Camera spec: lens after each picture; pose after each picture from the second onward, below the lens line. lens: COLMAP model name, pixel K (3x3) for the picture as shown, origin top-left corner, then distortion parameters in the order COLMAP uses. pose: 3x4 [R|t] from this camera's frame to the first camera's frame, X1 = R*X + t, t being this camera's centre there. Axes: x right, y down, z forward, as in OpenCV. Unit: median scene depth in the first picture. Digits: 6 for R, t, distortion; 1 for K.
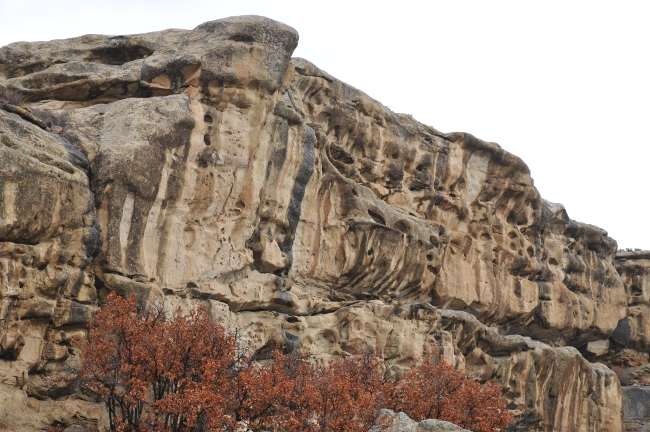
lens RADIAL K [[1952.9, 0, 325.0], [0, 1952.9, 216.0], [0, 0, 1]] dist [0.102166, 1.297338]
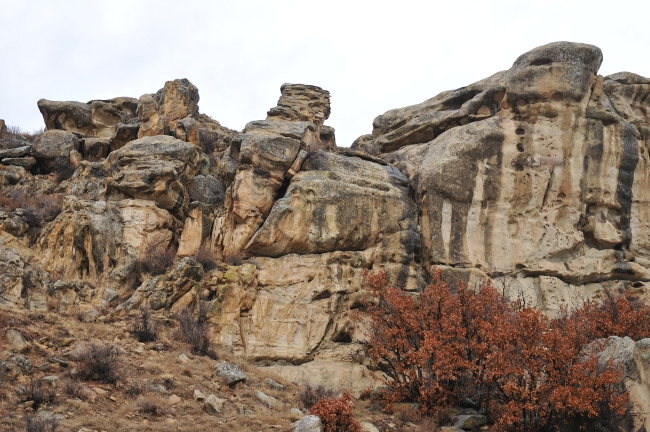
lens RADIAL K [[1223.1, 0, 325.0], [0, 1223.1, 216.0], [0, 0, 1]] dist [0.057836, 0.165874]
pose [[0.840490, -0.193316, -0.506168, 0.217135], [0.148075, 0.980576, -0.128625, 0.083424], [0.521202, 0.033157, 0.852789, 0.284947]]
